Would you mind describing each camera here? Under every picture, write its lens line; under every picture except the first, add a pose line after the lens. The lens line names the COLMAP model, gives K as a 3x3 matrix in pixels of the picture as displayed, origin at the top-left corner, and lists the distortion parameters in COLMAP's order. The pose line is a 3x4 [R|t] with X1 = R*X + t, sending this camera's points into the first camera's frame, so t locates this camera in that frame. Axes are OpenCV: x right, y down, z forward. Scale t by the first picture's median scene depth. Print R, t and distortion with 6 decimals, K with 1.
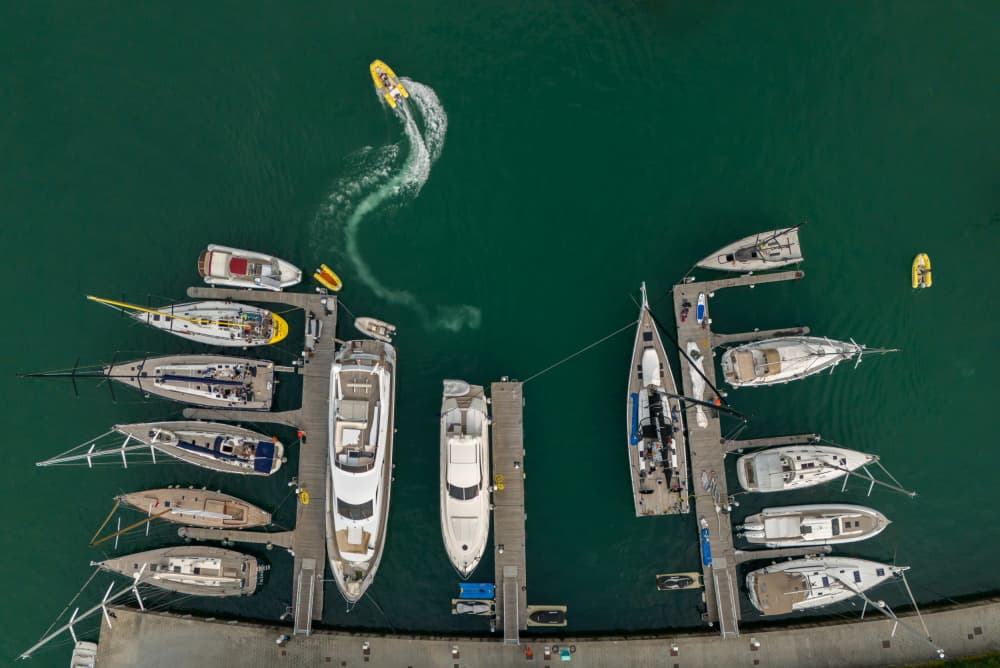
lens RADIAL K [[950.3, 0, 500.0], [0, 950.3, 334.0], [0, 0, 1]] dist [0.066415, -0.005827]
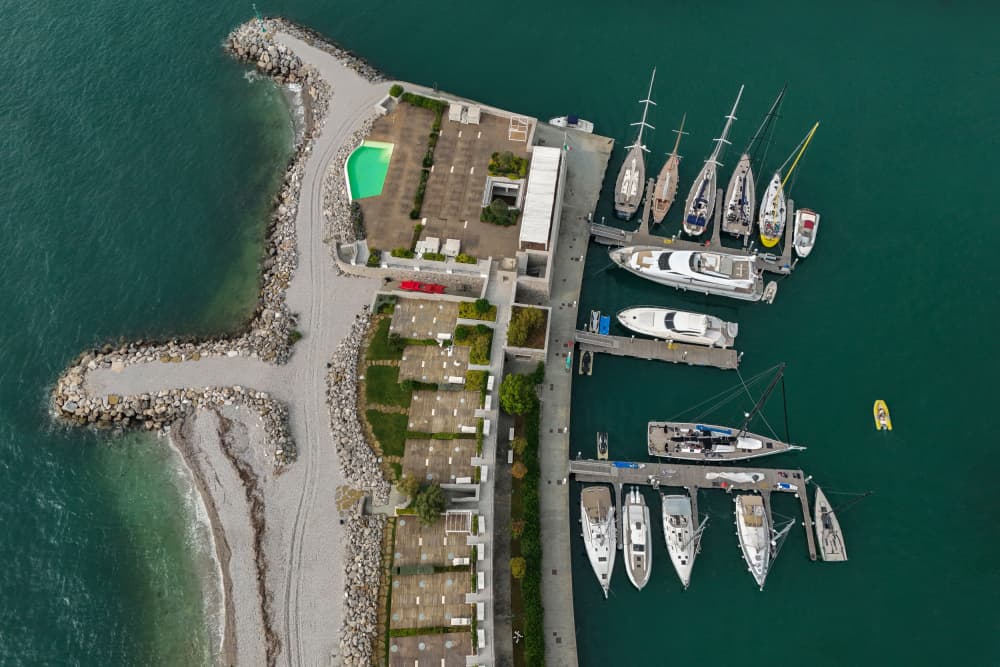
lens RADIAL K [[950.3, 0, 500.0], [0, 950.3, 333.5], [0, 0, 1]] dist [0.066415, -0.005827]
pose [[-0.117135, 0.877783, -0.464517, 0.742771], [-0.992079, -0.124790, 0.014356, 0.419402], [-0.045366, 0.462519, 0.885448, -0.381526]]
